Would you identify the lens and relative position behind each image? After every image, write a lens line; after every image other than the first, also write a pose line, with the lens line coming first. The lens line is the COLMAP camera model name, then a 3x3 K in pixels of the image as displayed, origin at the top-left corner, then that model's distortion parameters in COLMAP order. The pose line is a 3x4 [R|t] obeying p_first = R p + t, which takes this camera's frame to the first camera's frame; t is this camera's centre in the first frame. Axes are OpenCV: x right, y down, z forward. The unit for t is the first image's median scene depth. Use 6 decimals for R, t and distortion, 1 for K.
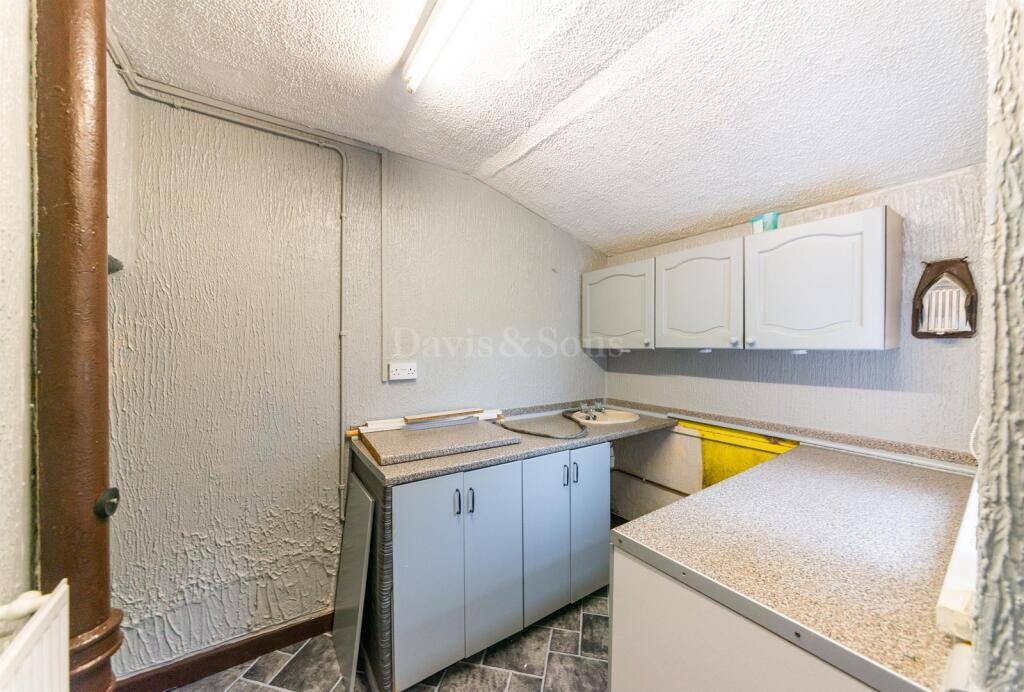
lens RADIAL K [[365.8, 0, 512.1], [0, 365.8, 351.9], [0, 0, 1]] dist [-0.009047, -0.000034]
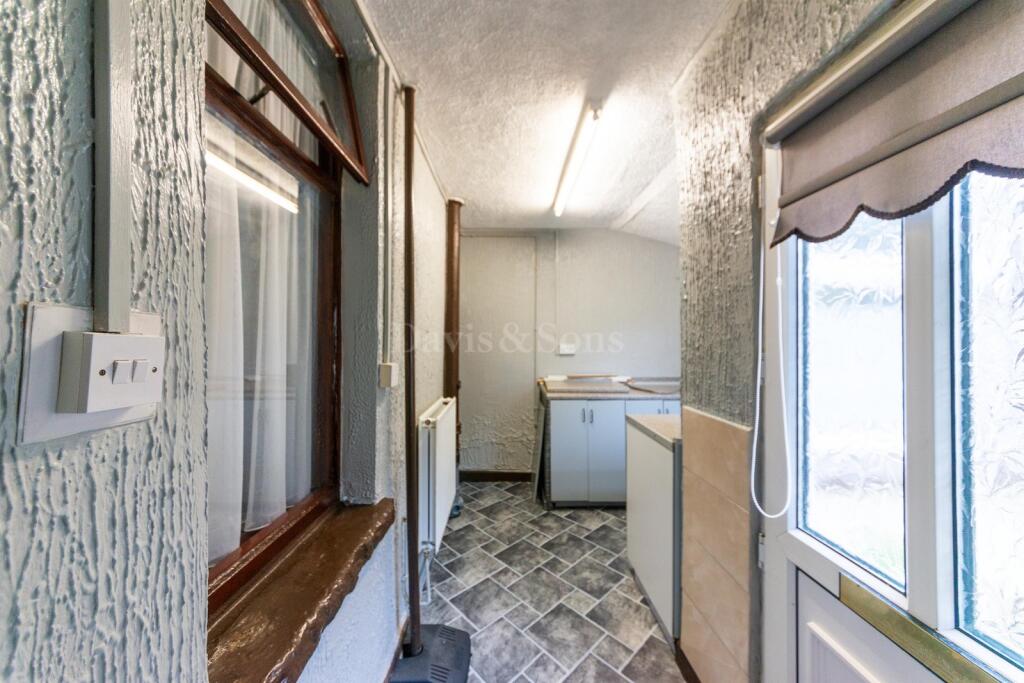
lens RADIAL K [[359.5, 0, 514.5], [0, 359.5, 335.7], [0, 0, 1]] dist [-0.000328, -0.000156]
pose [[0.830820, -0.011696, -0.556418, 0.208675], [-0.002469, 0.999692, -0.024700, 0.013251], [0.556535, 0.021895, 0.830536, -0.270599]]
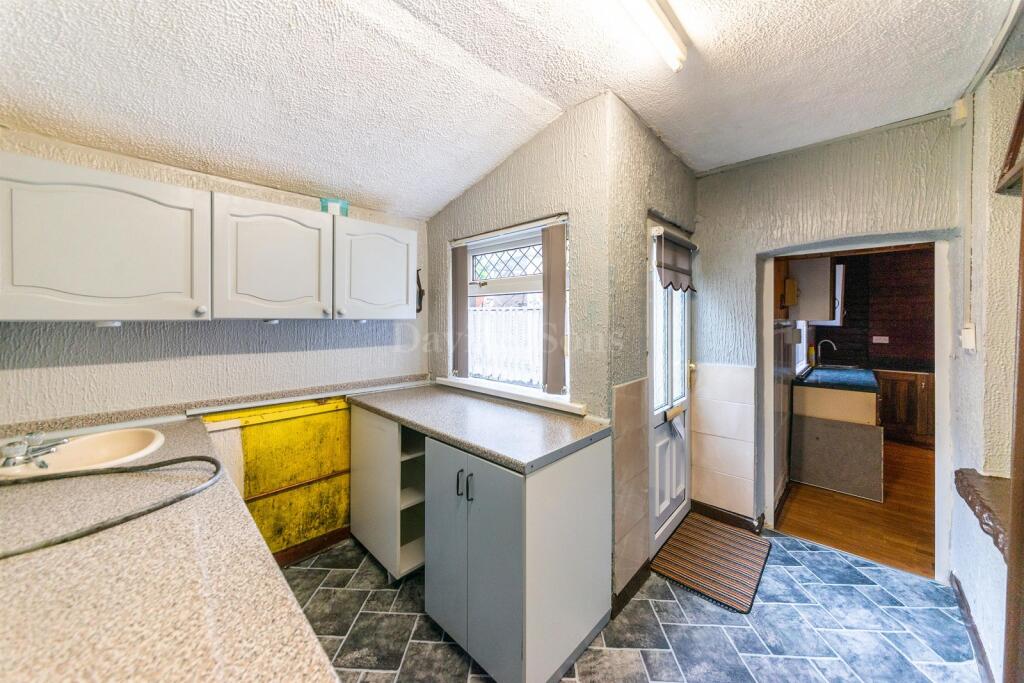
lens RADIAL K [[347.2, 0, 508.3], [0, 347.2, 317.4], [0, 0, 1]] dist [-0.000572, -0.000028]
pose [[-0.166311, 0.000434, 0.986073, -0.468325], [0.016202, 0.999866, 0.002293, -0.006699], [-0.985940, 0.016358, -0.166295, 0.683927]]
